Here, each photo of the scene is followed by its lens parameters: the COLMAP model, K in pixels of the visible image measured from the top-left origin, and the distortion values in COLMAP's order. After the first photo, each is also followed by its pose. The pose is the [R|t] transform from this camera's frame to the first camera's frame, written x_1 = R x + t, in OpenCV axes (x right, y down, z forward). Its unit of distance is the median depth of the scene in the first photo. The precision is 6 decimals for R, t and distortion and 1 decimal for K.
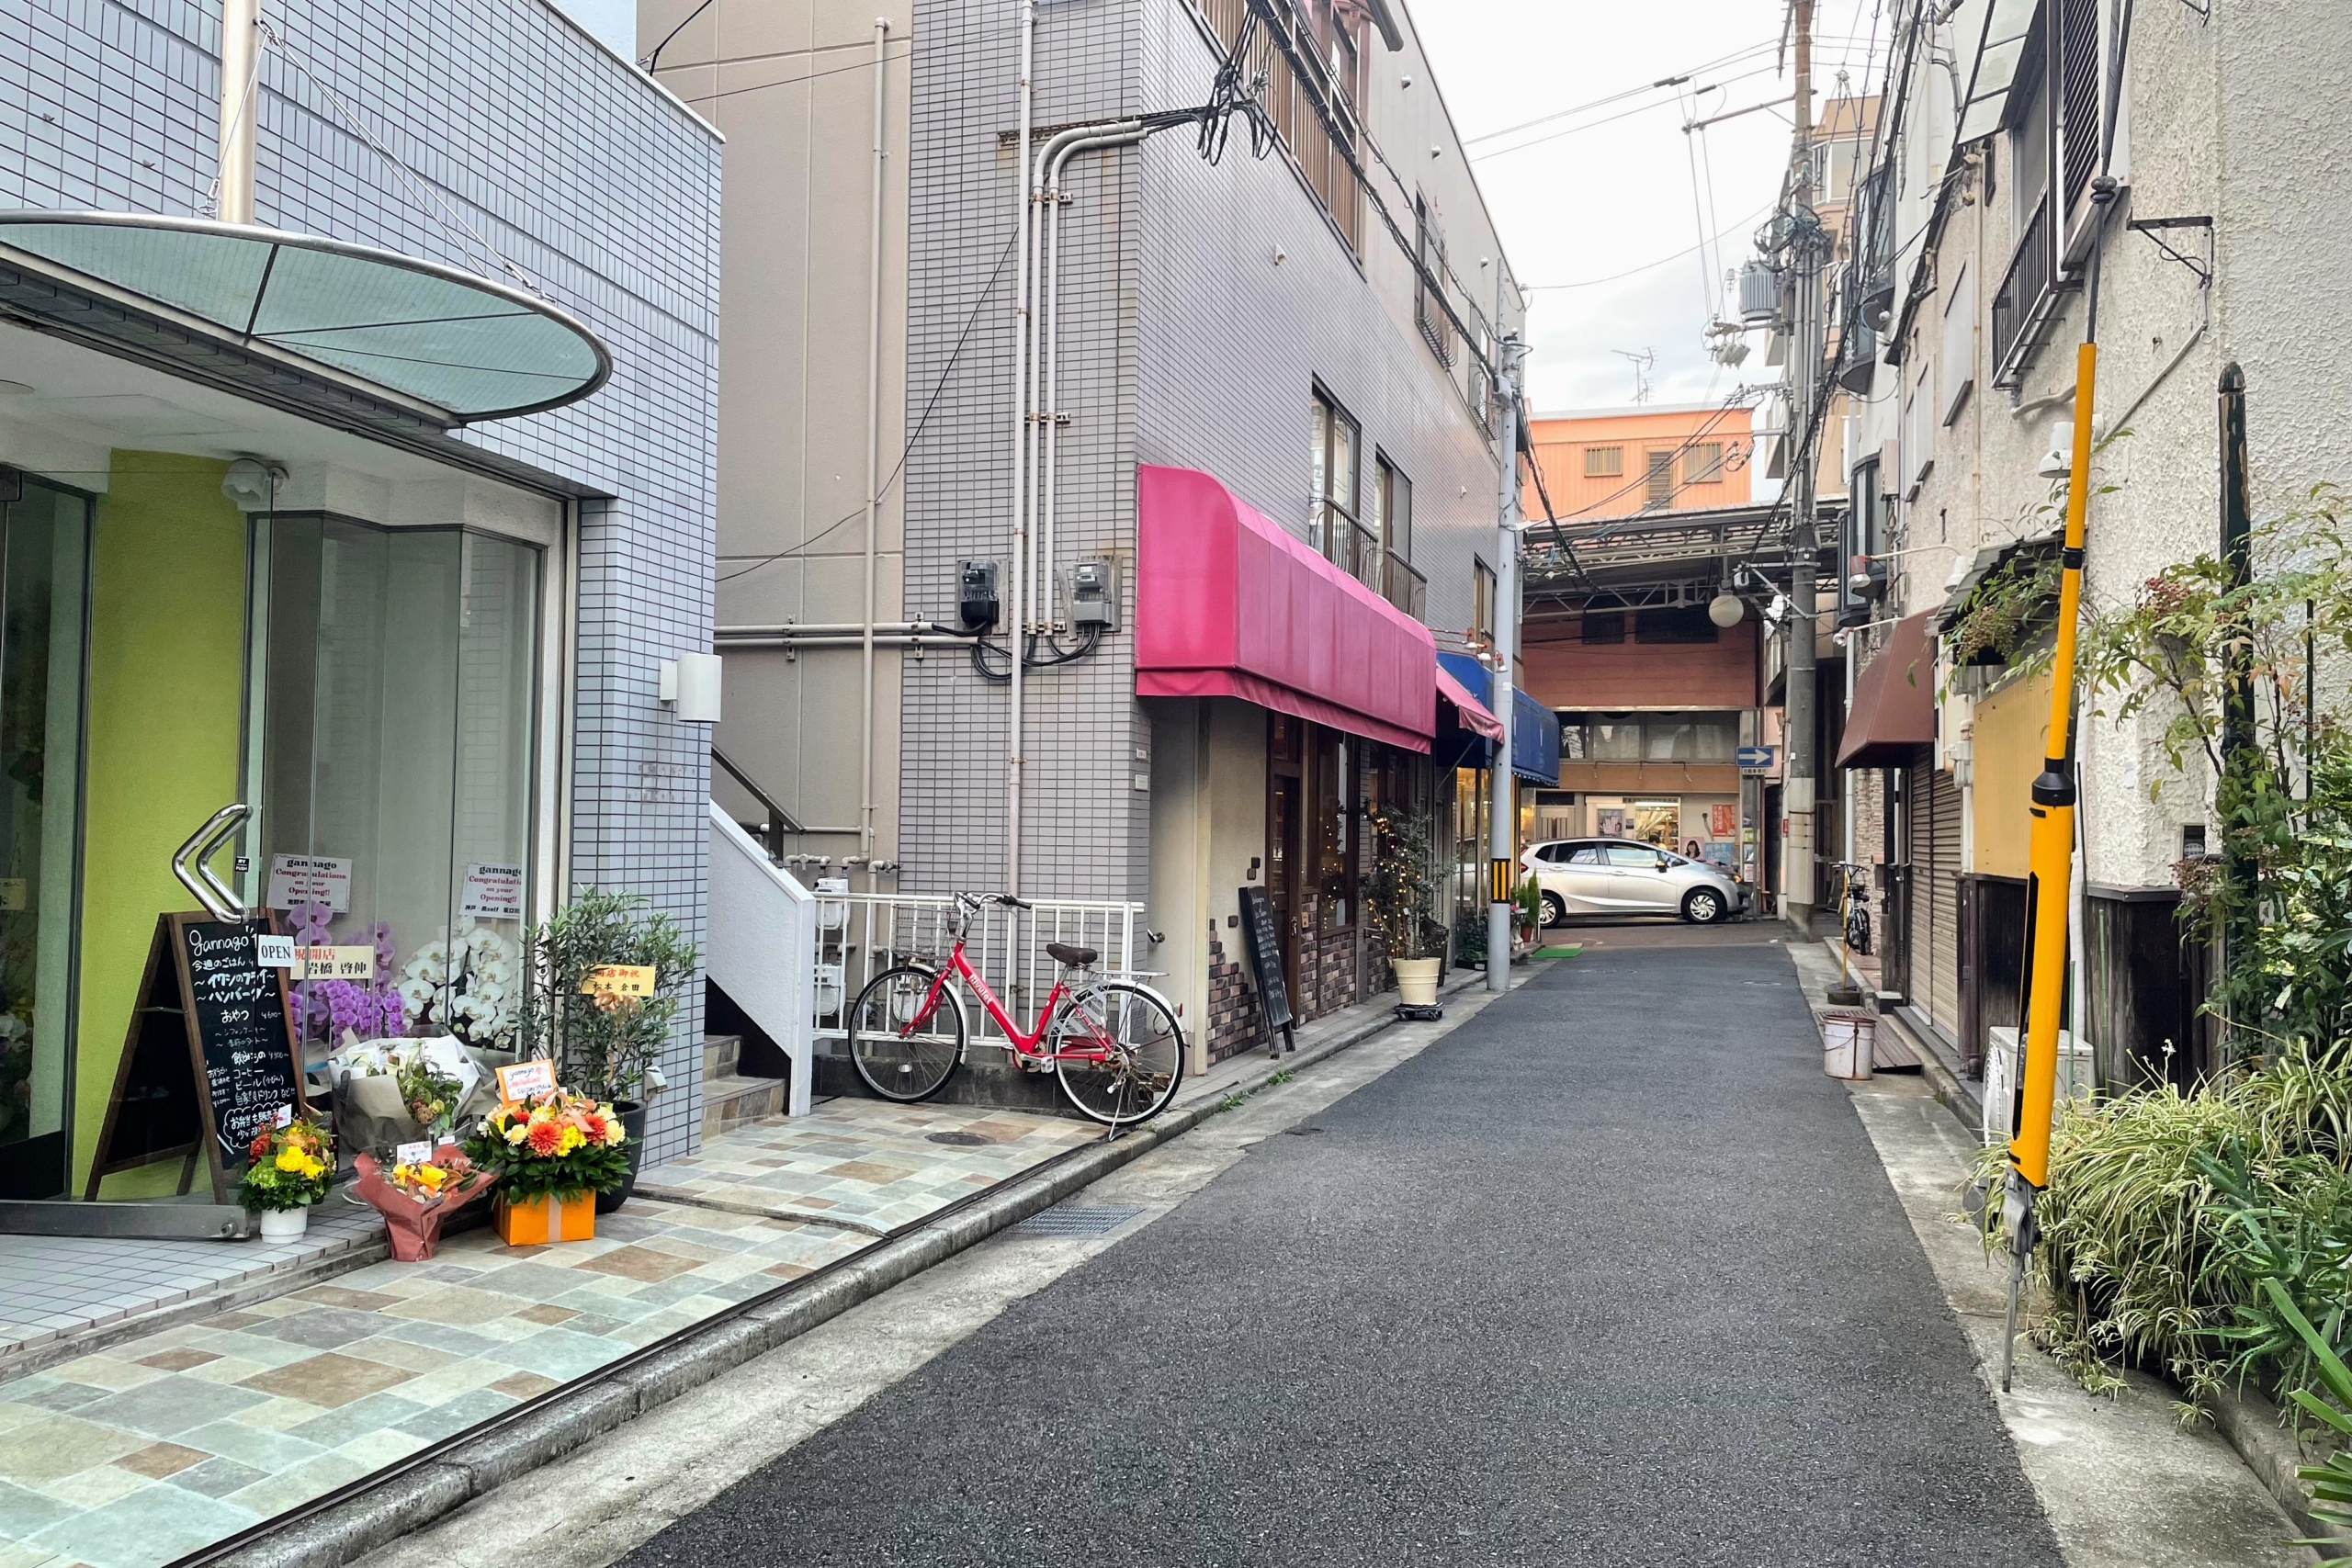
lens RADIAL K [[1763.6, 0, 1172.9], [0, 1763.6, 775.0], [0, 0, 1]] dist [0.078020, -0.104920]
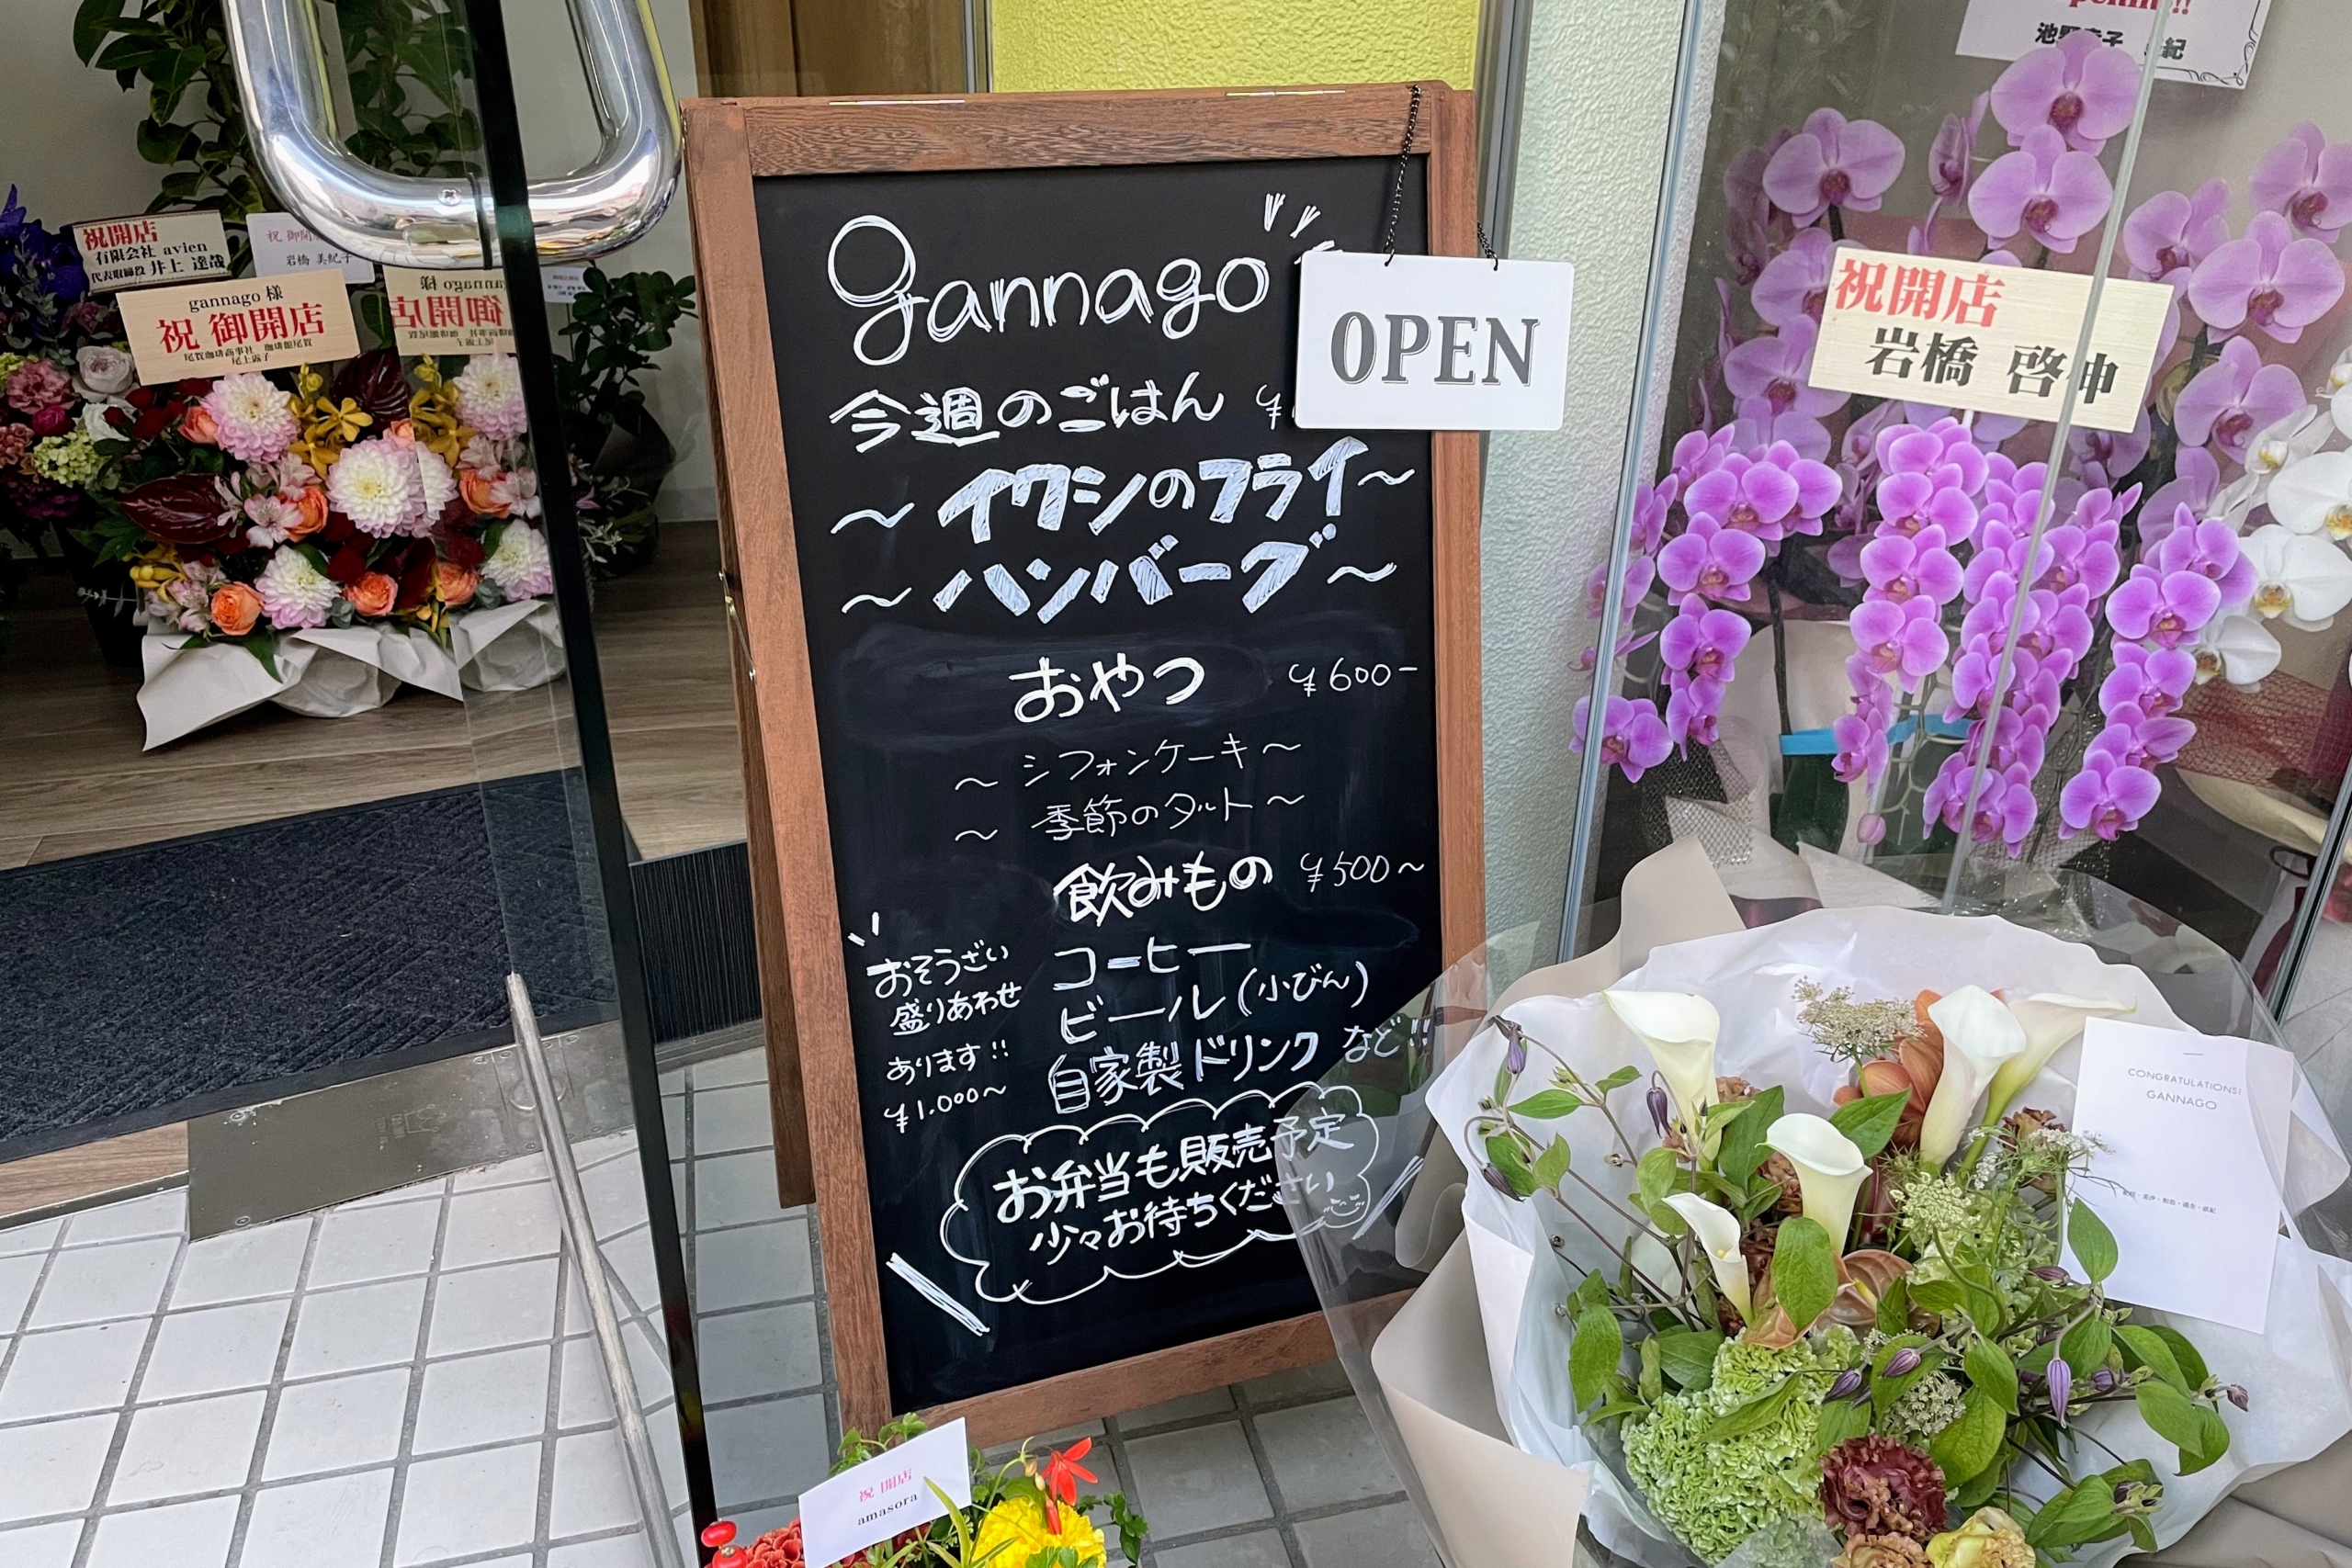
lens RADIAL K [[1763.6, 0, 1185.0], [0, 1763.6, 782.7], [0, 0, 1]] dist [0.078020, -0.104920]
pose [[0.470545, 0.392792, -0.790128, -0.352022], [0.024205, 0.889372, 0.456544, 0.053931], [0.882044, -0.233949, 0.408982, 0.899327]]
